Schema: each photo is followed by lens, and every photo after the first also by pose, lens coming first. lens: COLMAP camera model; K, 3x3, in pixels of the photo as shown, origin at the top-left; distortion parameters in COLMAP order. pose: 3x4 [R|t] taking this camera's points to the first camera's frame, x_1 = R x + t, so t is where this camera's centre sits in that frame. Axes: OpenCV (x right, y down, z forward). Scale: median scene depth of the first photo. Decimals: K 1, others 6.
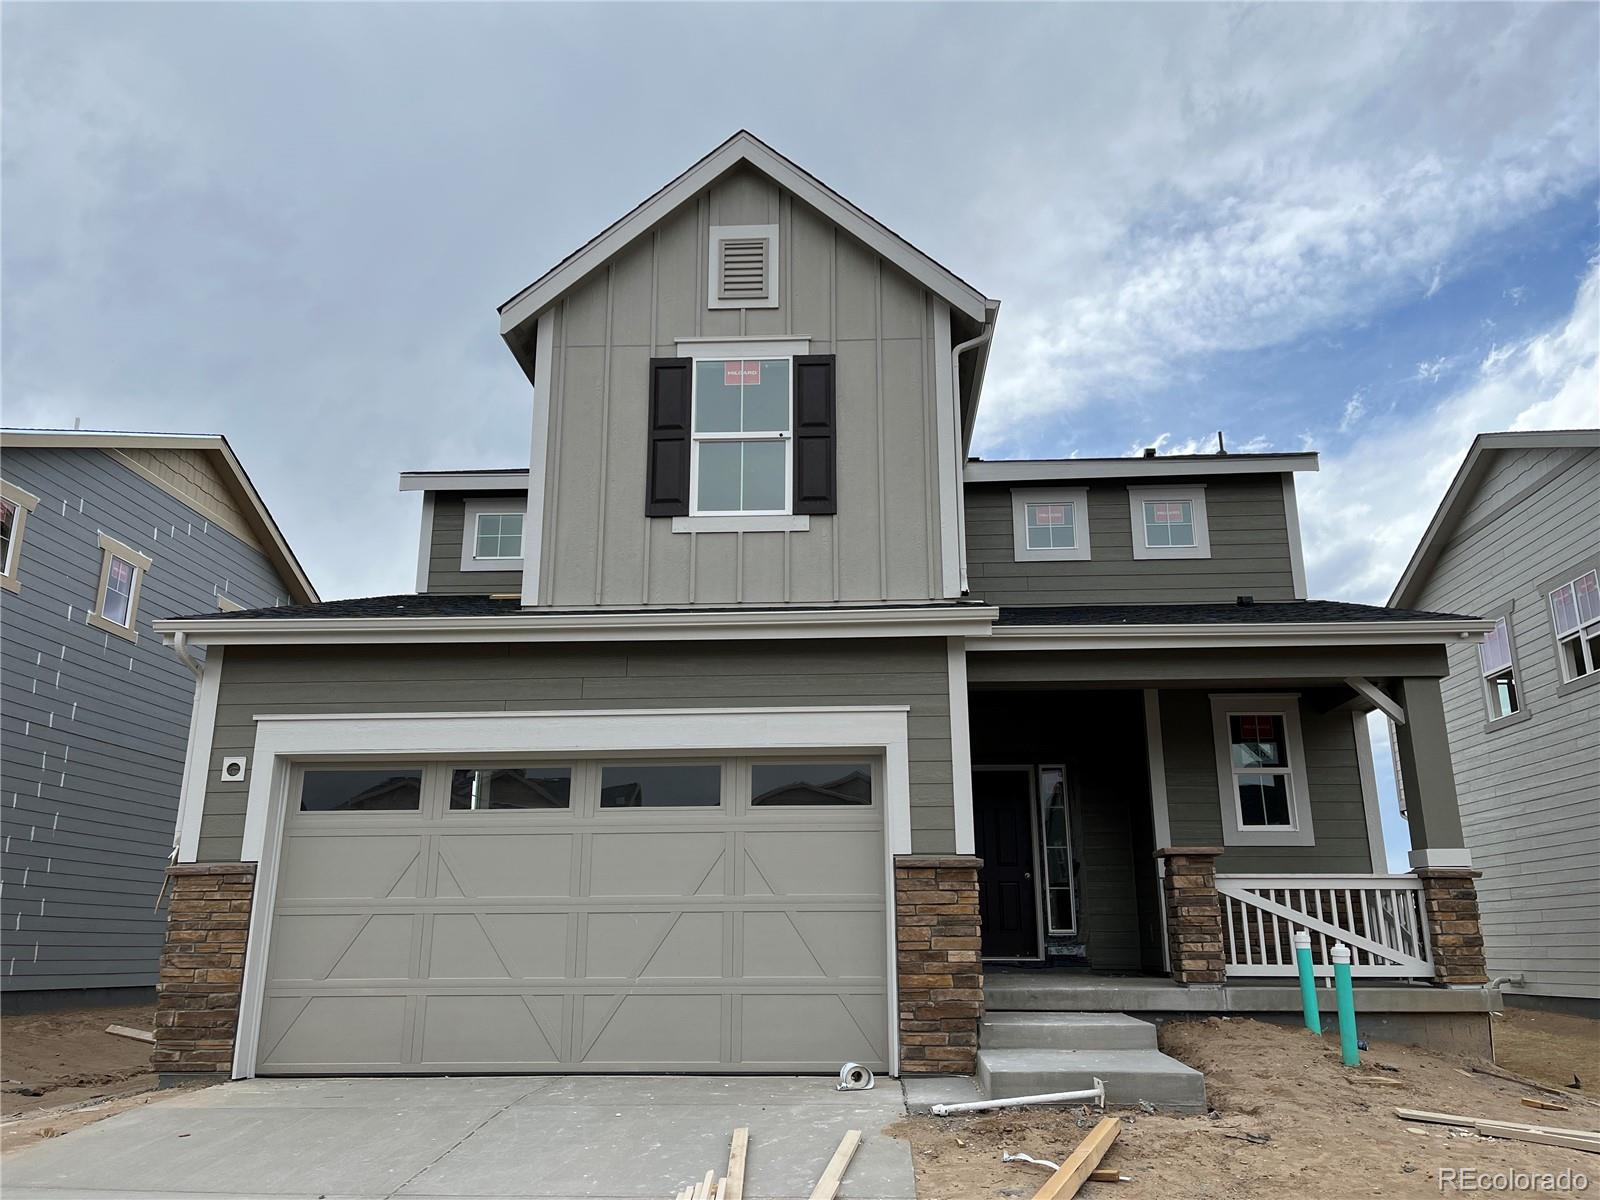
lens RADIAL K [[1243.2, 0, 785.9], [0, 1243.2, 595.6], [0, 0, 1]] dist [0.038487, -0.010869]
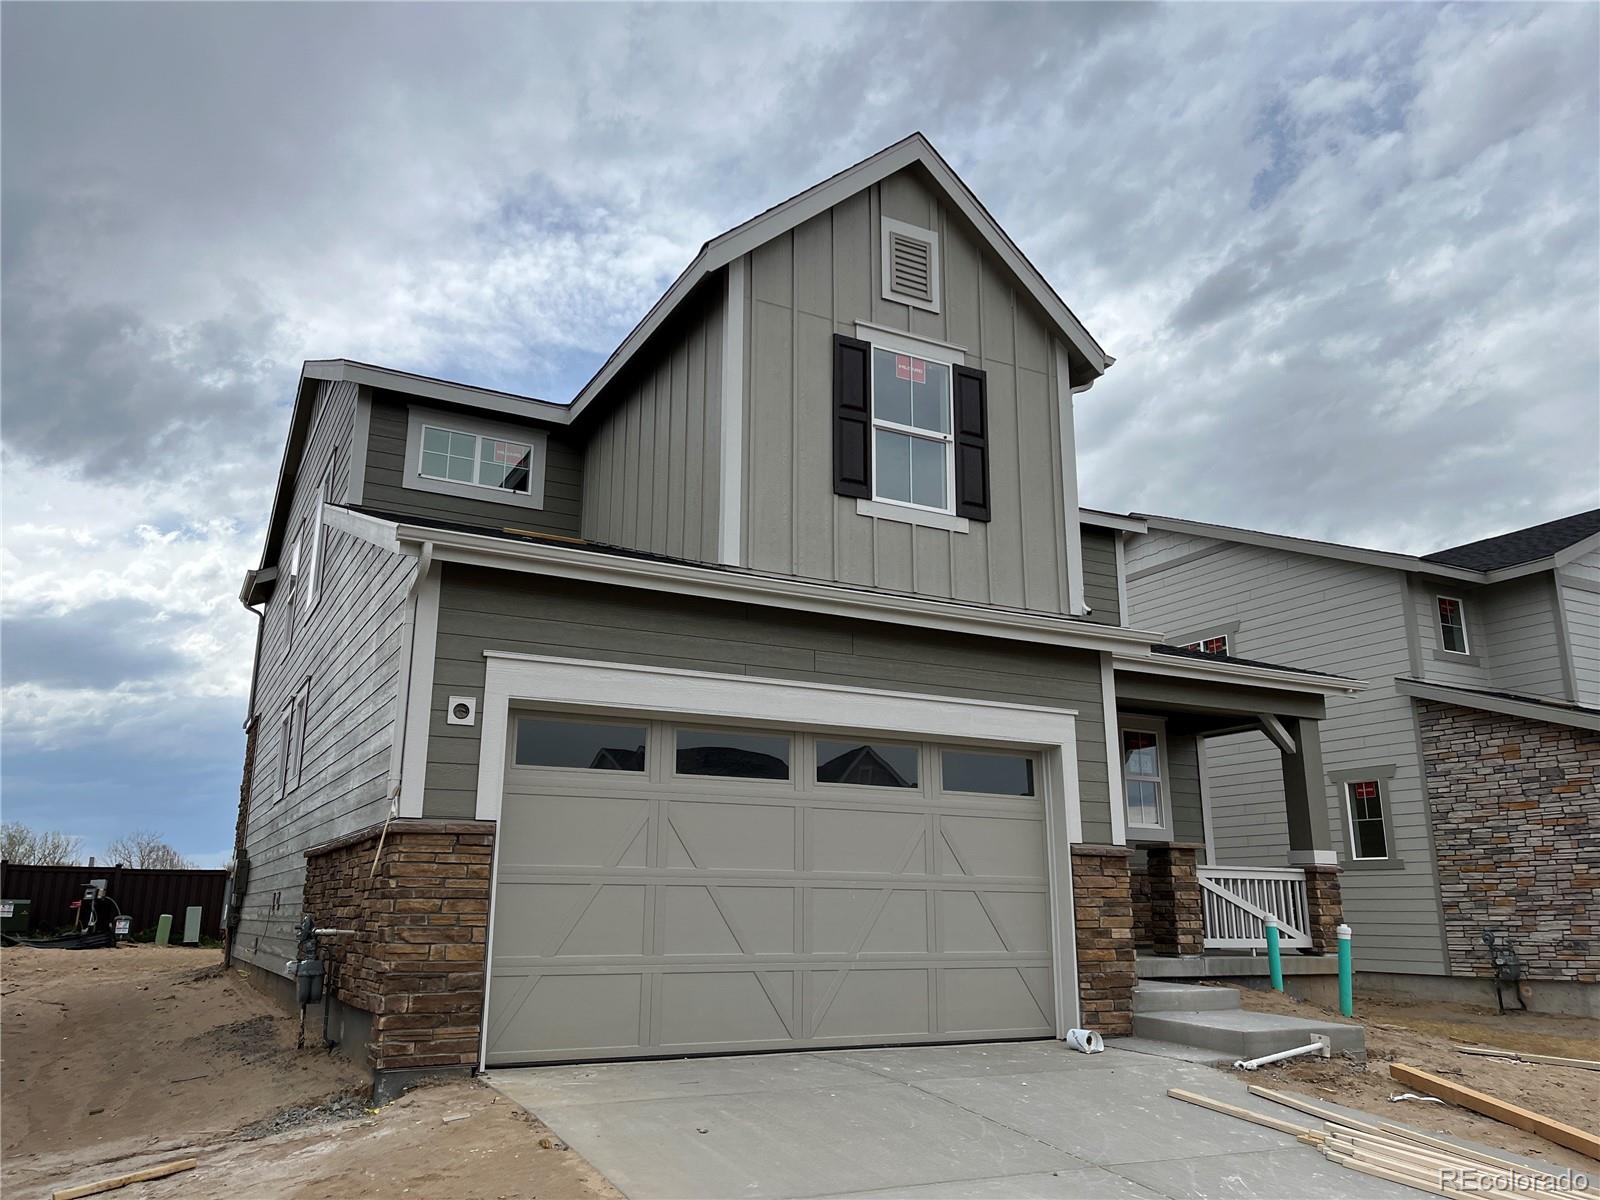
lens RADIAL K [[1238.3, 0, 762.7], [0, 1238.3, 602.5], [0, 0, 1]] dist [0.040767, -0.006481]
pose [[0.860620, 0.131379, 0.492009, -0.667256], [-0.145908, 0.989258, -0.008935, 0.042019], [-0.487898, -0.064099, 0.870544, 0.166068]]
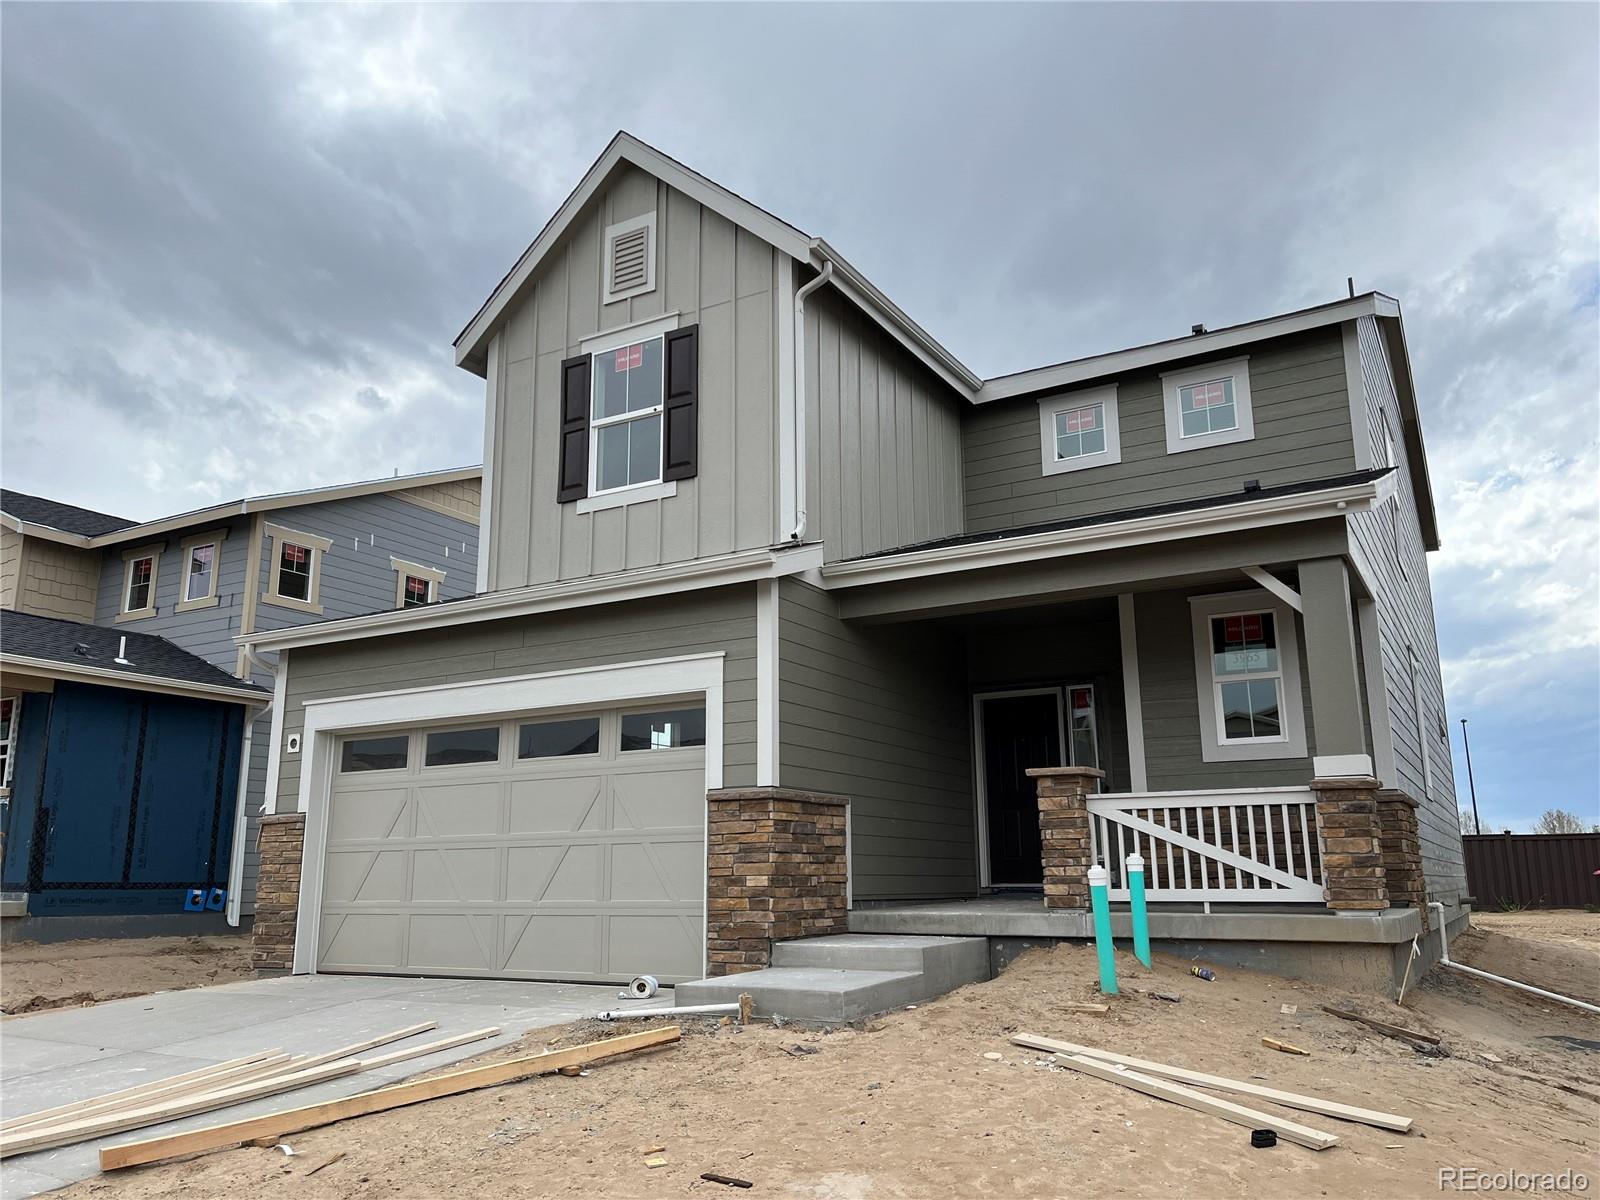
lens RADIAL K [[1238.3, 0, 762.7], [0, 1238.3, 602.5], [0, 0, 1]] dist [0.040767, -0.006481]
pose [[0.881338, -0.107094, -0.460190, 0.589794], [0.131400, 0.991107, 0.021007, 0.028467], [0.453847, -0.078983, 0.887572, 0.073336]]
